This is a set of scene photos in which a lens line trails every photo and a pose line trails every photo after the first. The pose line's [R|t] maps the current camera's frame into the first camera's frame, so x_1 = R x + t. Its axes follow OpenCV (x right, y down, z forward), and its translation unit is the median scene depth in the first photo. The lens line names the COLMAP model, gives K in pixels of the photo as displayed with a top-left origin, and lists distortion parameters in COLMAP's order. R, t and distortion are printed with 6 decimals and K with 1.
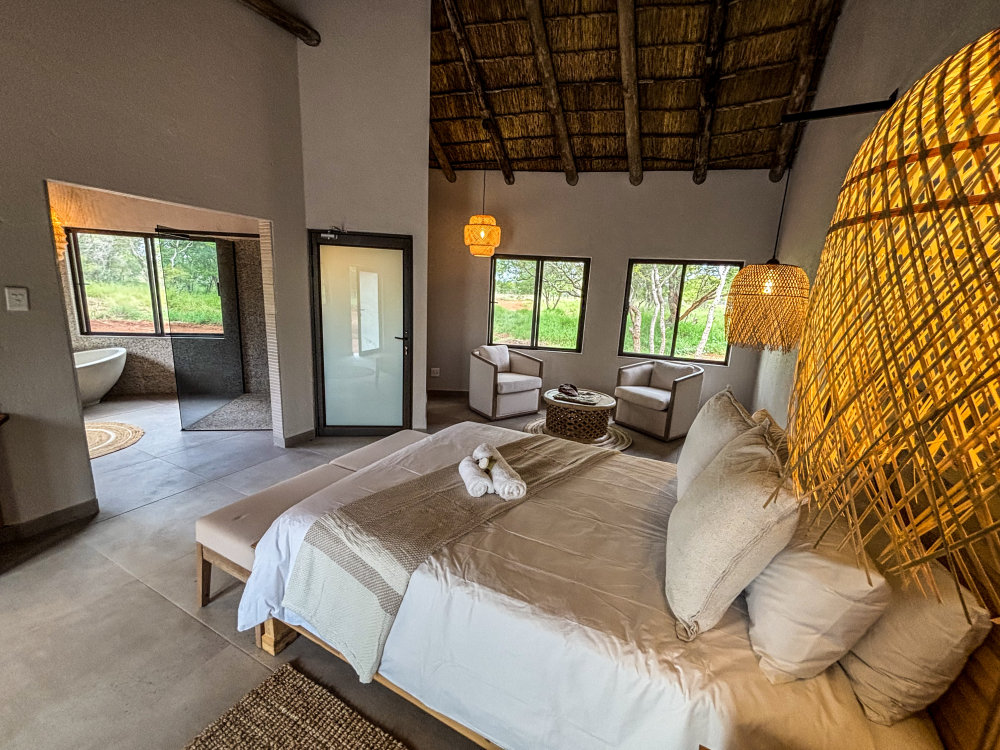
lens RADIAL K [[404.9, 0, 500.4], [0, 404.9, 374.2], [0, 0, 1]] dist [0.001489, -0.000465]
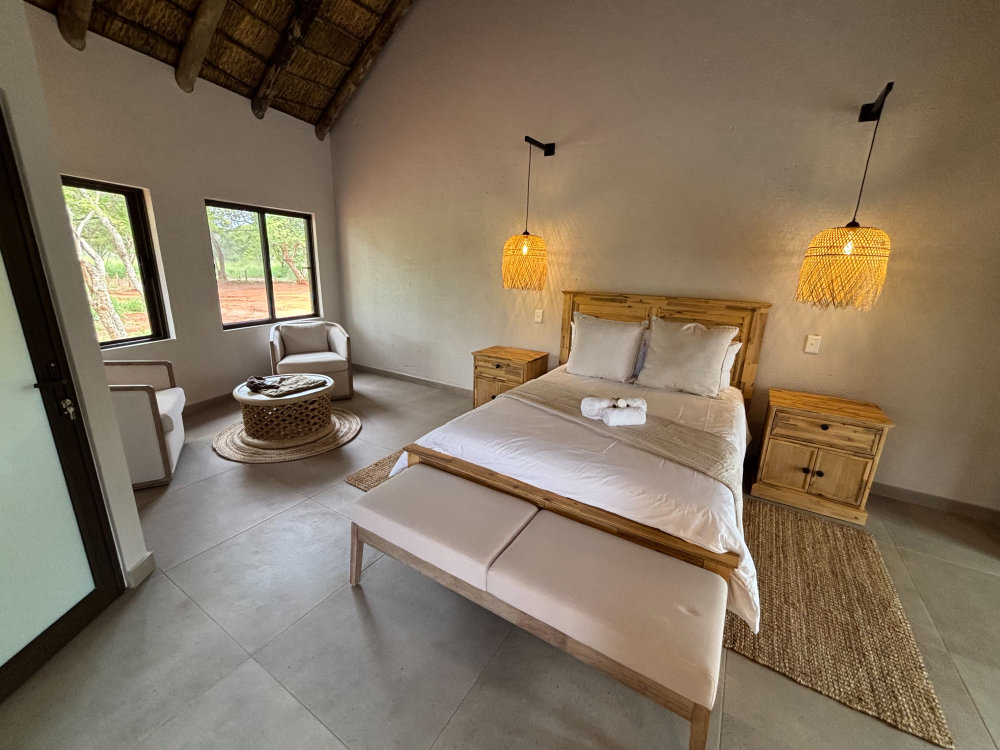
lens RADIAL K [[404.9, 0, 498.4], [0, 404.9, 373.3], [0, 0, 1]] dist [0.001489, -0.000465]
pose [[0.093214, -0.306416, 0.947323, -0.547966], [0.175509, 0.941623, 0.287302, -0.130139], [-0.980055, 0.139483, 0.141551, 0.525937]]
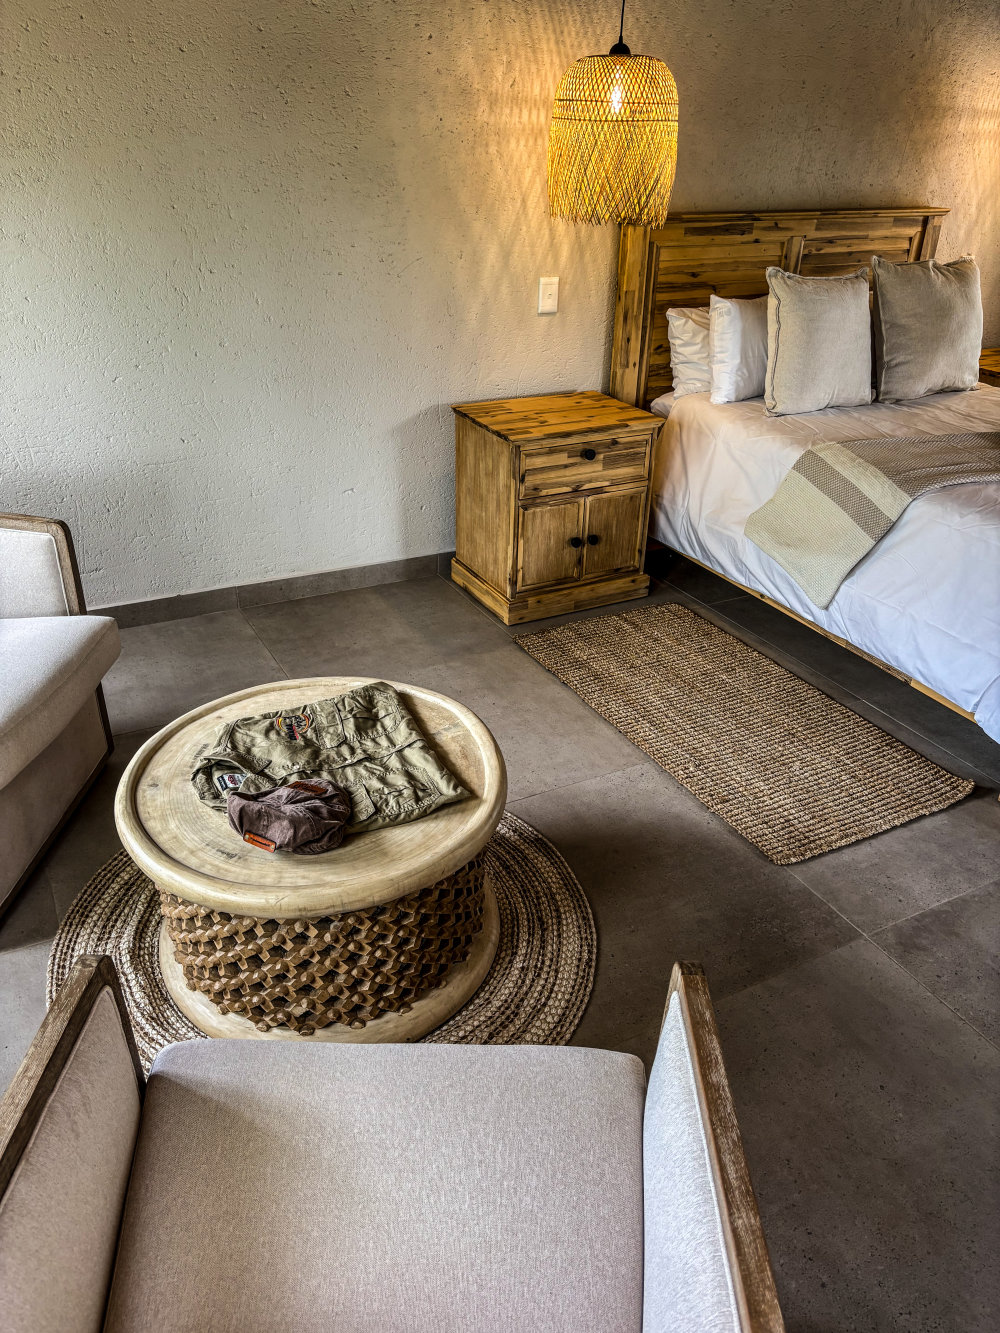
lens RADIAL K [[1012.1, 0, 502.3], [0, 1012.1, 664.4], [0, 0, 1]] dist [0.046013, -0.047165]
pose [[-0.812646, -0.336263, 0.475956, -0.075612], [0.052230, 0.771417, 0.634183, -0.286961], [-0.580412, 0.540225, -0.609326, 1.309066]]
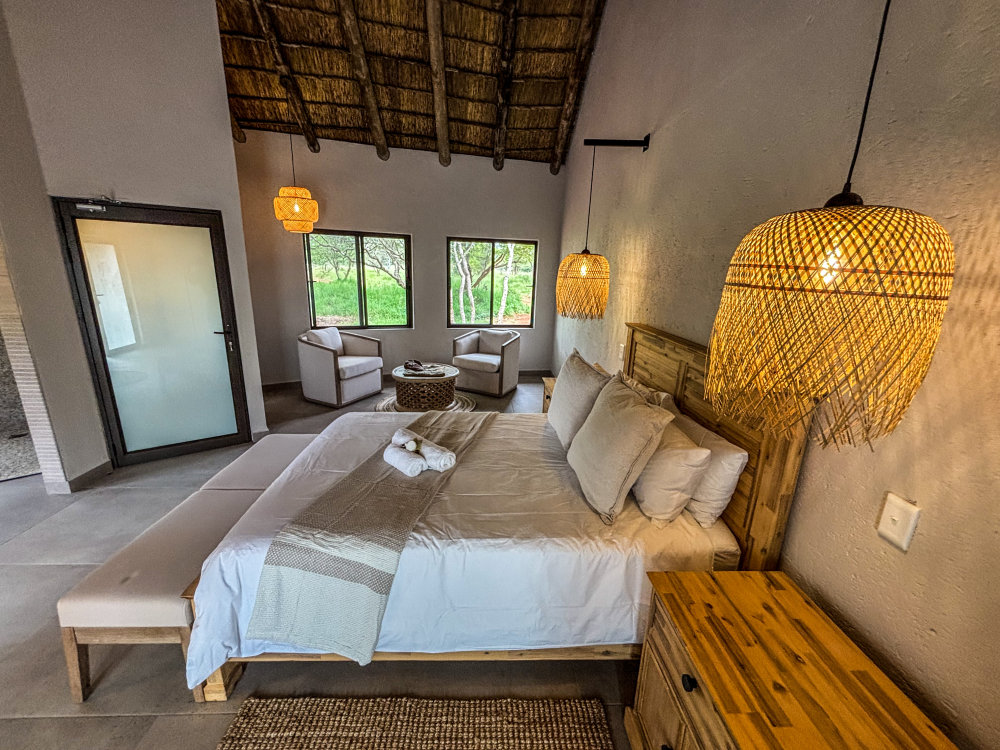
lens RADIAL K [[404.9, 0, 498.5], [0, 404.9, 373.4], [0, 0, 1]] dist [0.001489, -0.000465]
pose [[0.875190, -0.145645, 0.461334, -0.140595], [0.110100, 0.988546, 0.103219, -0.027504], [-0.471084, -0.039543, 0.881202, -0.031347]]
